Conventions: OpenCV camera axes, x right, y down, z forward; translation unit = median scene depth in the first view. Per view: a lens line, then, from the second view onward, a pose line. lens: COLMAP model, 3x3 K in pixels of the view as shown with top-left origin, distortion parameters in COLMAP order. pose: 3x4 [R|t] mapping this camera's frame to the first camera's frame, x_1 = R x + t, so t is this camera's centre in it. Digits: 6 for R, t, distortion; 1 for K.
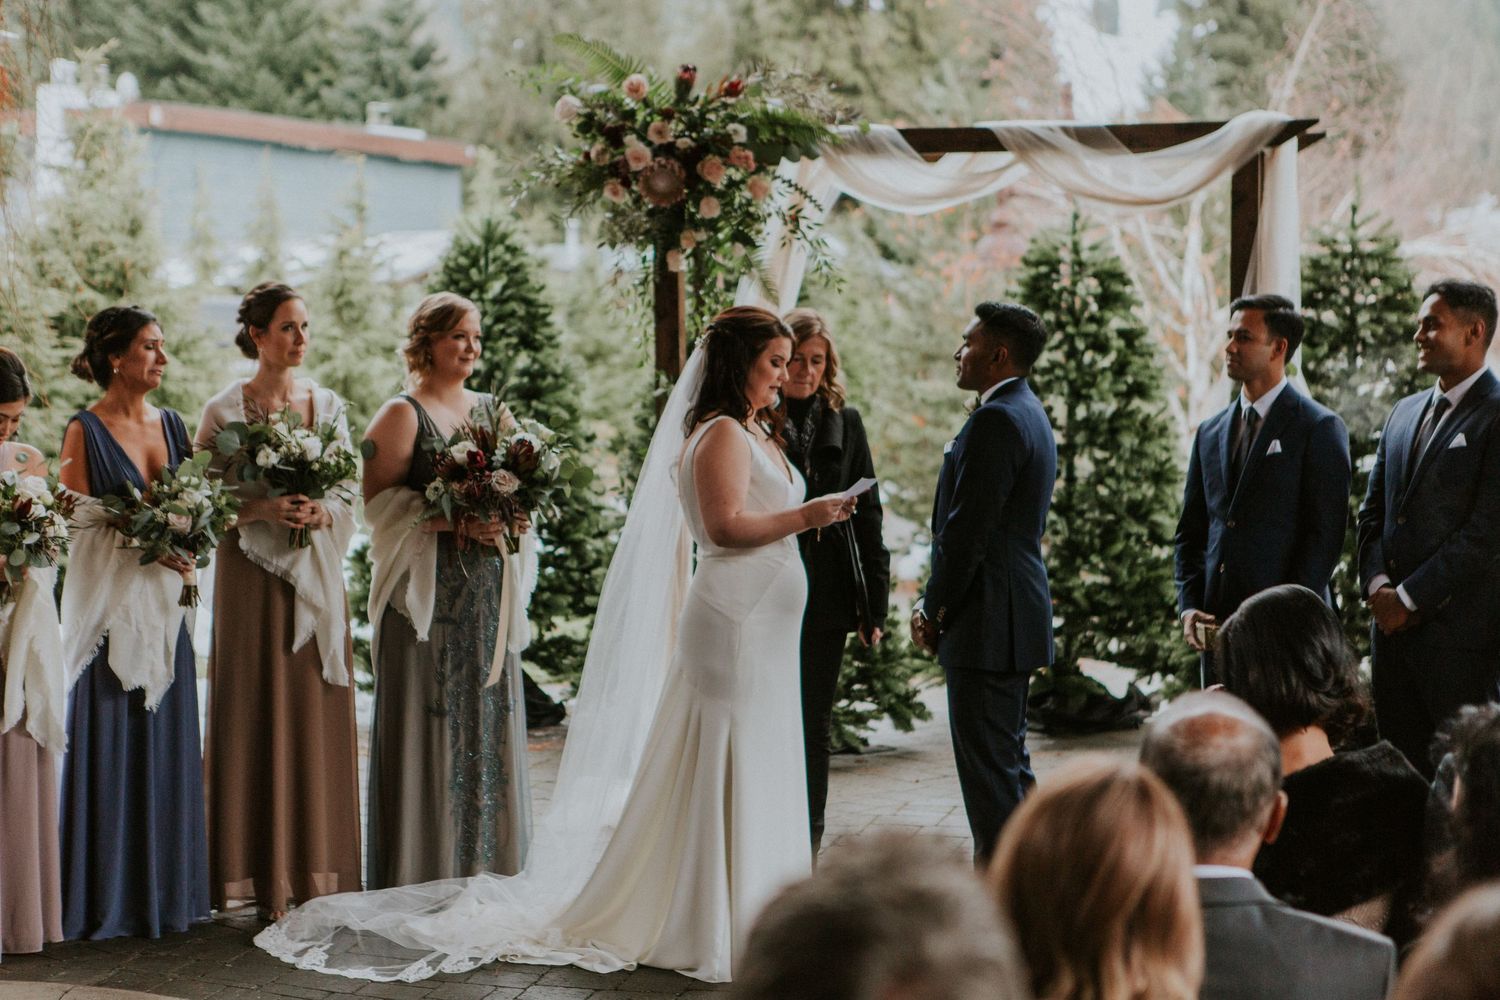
lens RADIAL K [[3033.3, 0, 752.9], [0, 3033.3, 465.8], [0, 0, 1]] dist [0.027776, -0.164616]
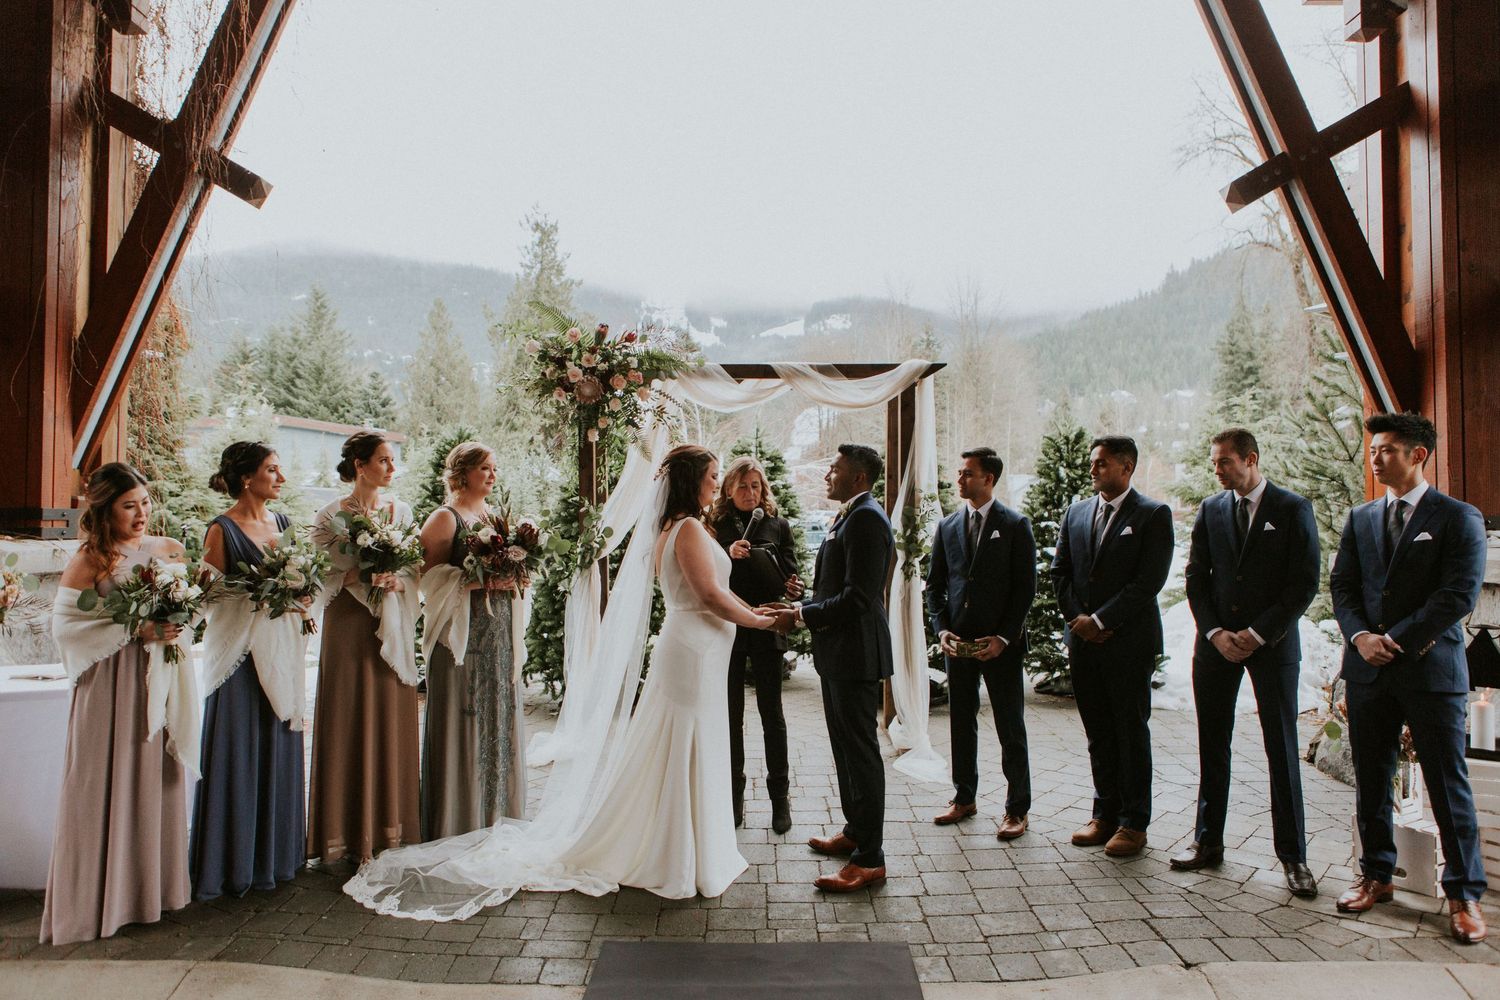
lens RADIAL K [[1026.2, 0, 750.0], [0, 1026.2, 500.0], [0, 0, 1]] dist [0.000133, 0.000679]
pose [[0.971585, 0.004753, 0.236643, -0.078838], [0.007861, 0.998599, -0.052333, 0.002096], [-0.236560, 0.052706, 0.970186, 0.404116]]
